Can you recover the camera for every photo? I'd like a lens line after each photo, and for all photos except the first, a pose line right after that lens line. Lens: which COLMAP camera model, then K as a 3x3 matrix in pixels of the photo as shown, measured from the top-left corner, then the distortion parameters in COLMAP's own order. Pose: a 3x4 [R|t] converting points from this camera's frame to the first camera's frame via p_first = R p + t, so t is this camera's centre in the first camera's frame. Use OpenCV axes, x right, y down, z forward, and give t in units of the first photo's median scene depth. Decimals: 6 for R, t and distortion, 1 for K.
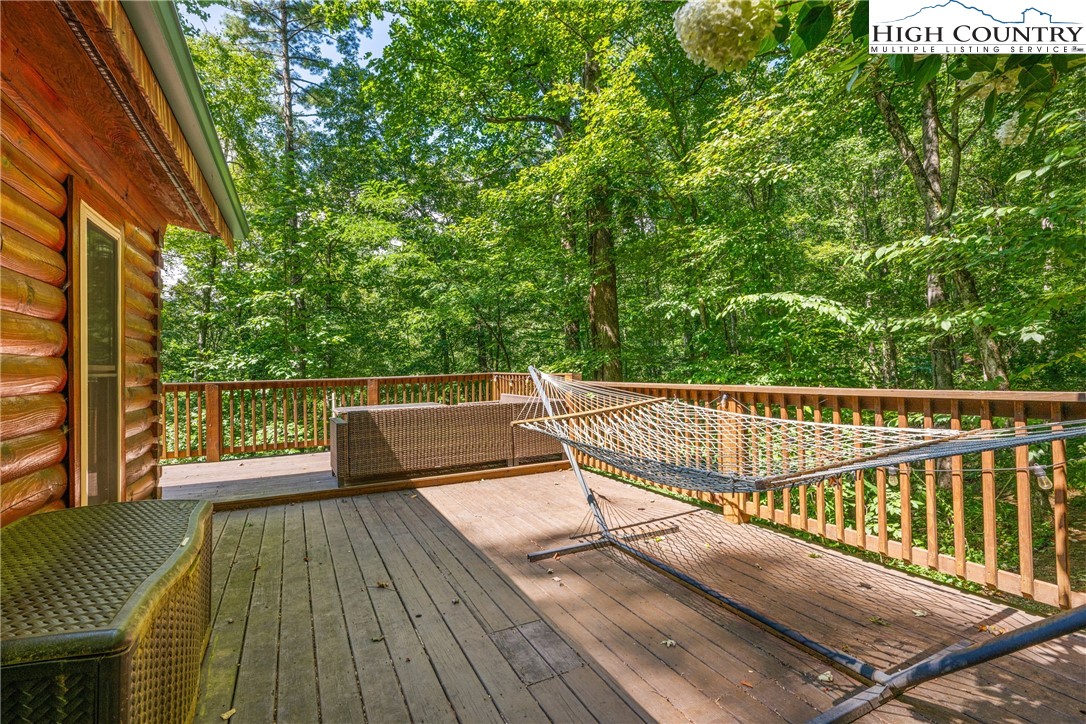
lens RADIAL K [[497.6, 0, 545.1], [0, 497.6, 362.3], [0, 0, 1]] dist [-0.001715, -0.000211]
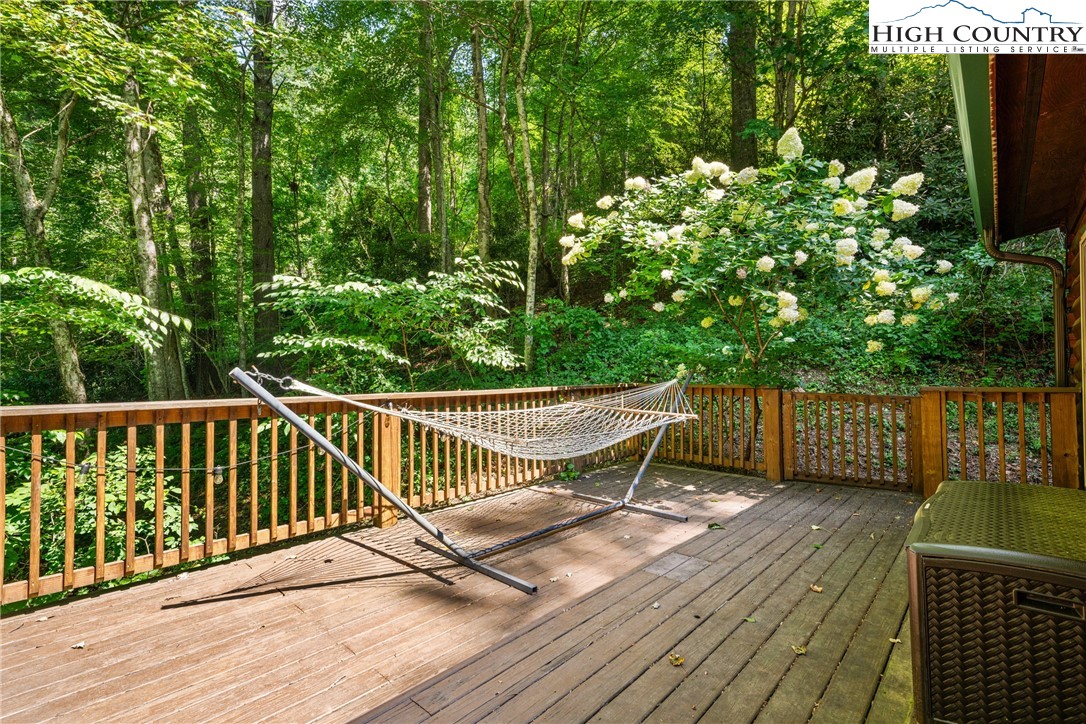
lens RADIAL K [[497.6, 0, 544.2], [0, 497.6, 365.0], [0, 0, 1]] dist [-0.001715, -0.000211]
pose [[-0.359995, 0.038195, 0.932172, -0.738032], [-0.001904, 0.999129, -0.041674, 0.031522], [-0.932952, -0.016777, -0.359609, 1.115085]]
